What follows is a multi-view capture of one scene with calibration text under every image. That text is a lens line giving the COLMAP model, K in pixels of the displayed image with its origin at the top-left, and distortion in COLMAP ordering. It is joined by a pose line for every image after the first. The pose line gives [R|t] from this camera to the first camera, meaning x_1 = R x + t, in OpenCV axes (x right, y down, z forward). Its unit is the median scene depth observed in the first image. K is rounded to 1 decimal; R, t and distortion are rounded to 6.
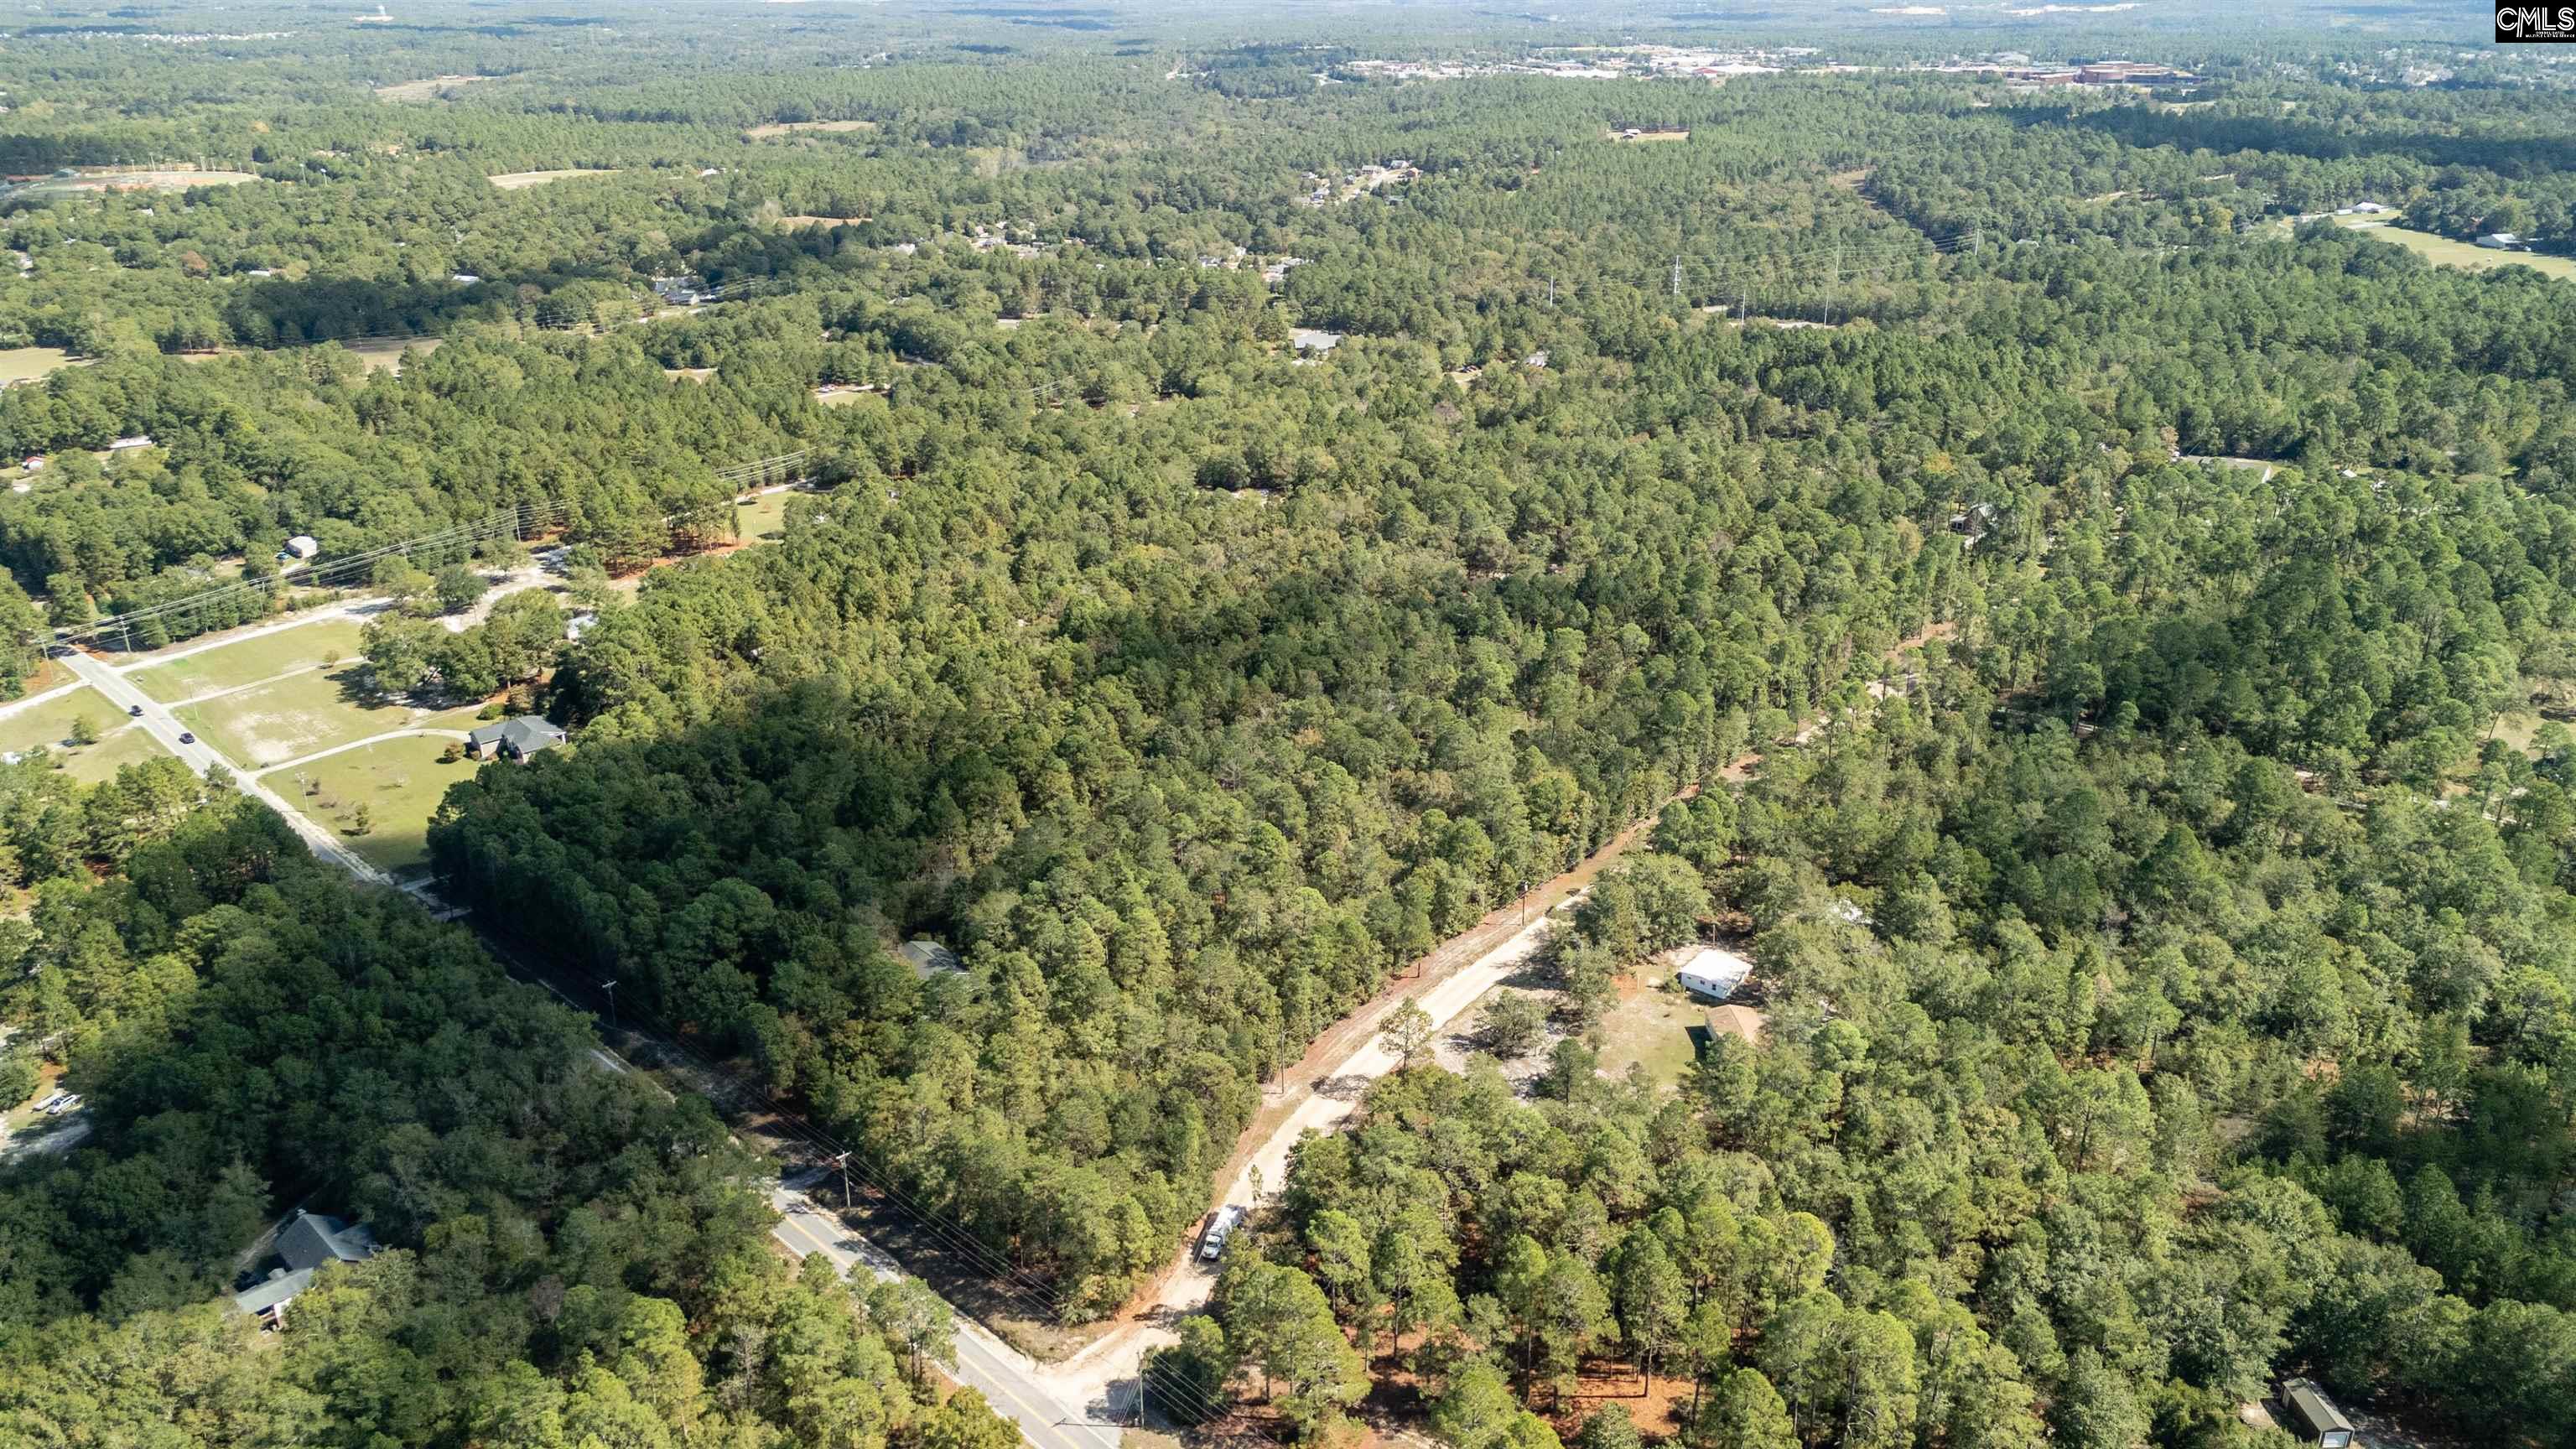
lens RADIAL K [[1901.4, 0, 1288.2], [0, 1901.4, 740.5], [0, 0, 1]] dist [0.076351, -0.074515]
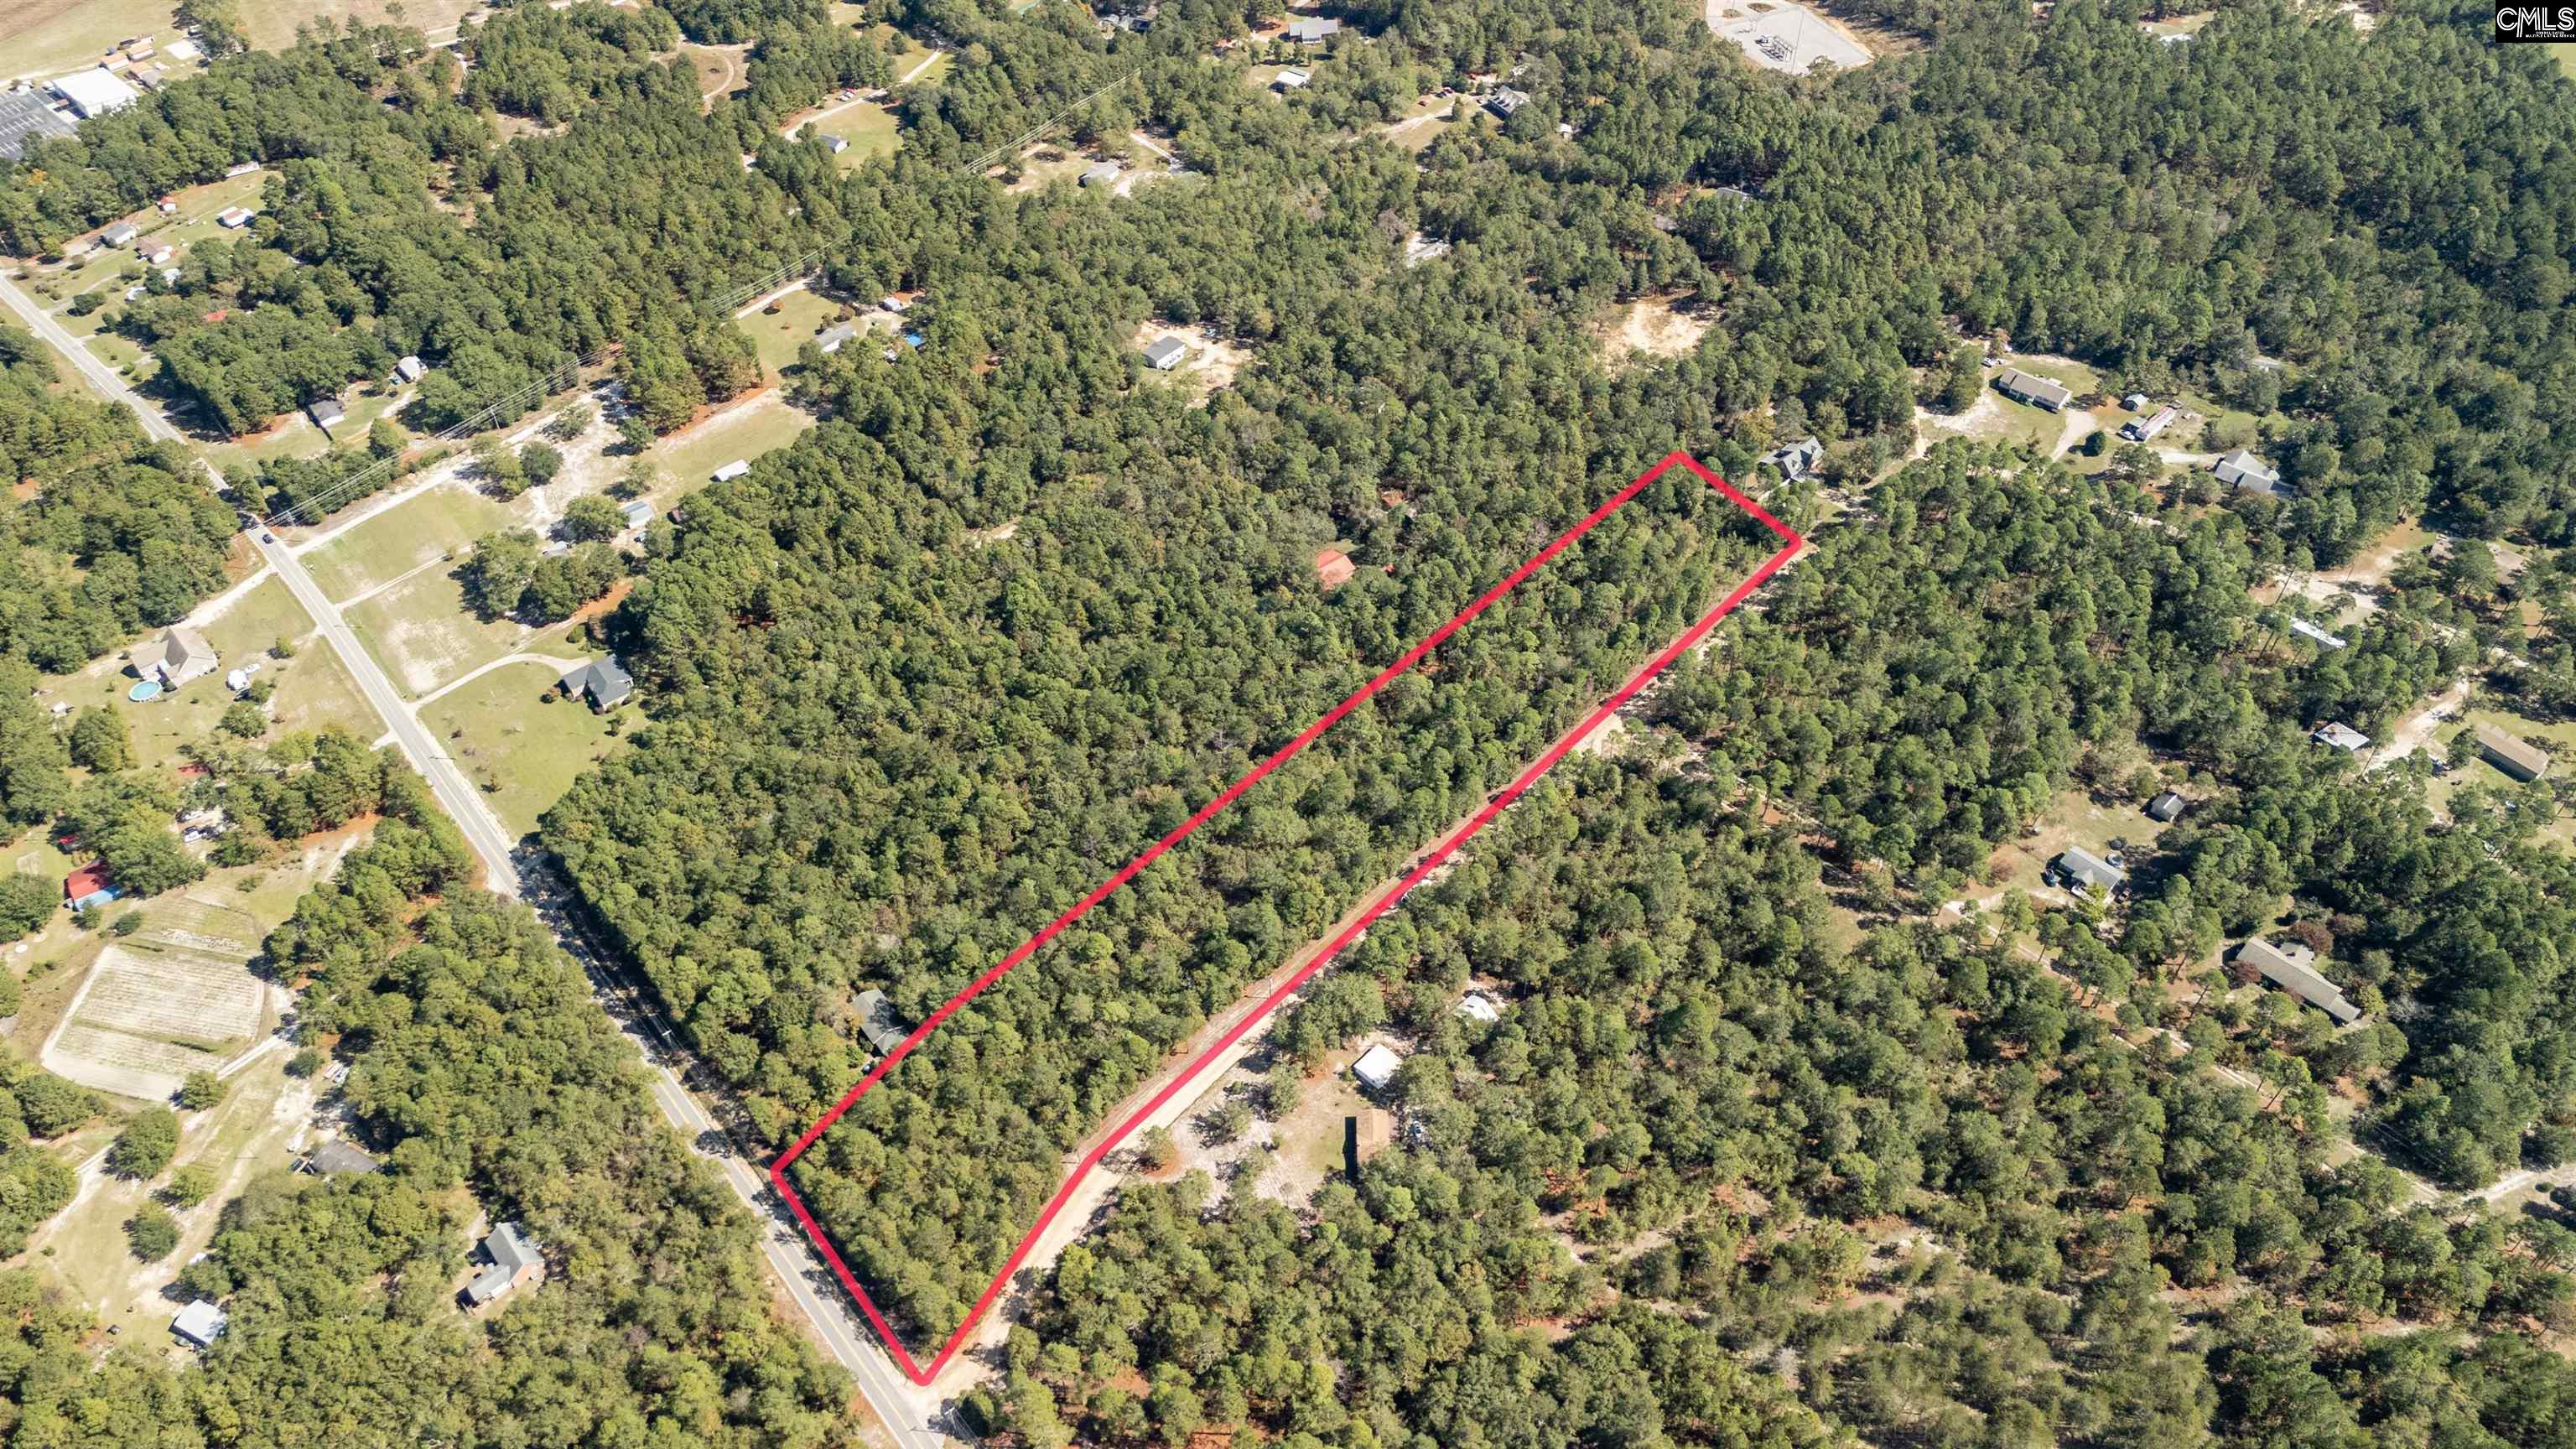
lens RADIAL K [[1901.4, 0, 1288.2], [0, 1901.4, 740.5], [0, 0, 1]] dist [0.076351, -0.074515]
pose [[0.996840, 0.050912, -0.060970, 0.222830], [-0.022440, 0.916817, 0.398677, -0.694052], [0.076196, -0.396050, 0.915062, -0.278451]]
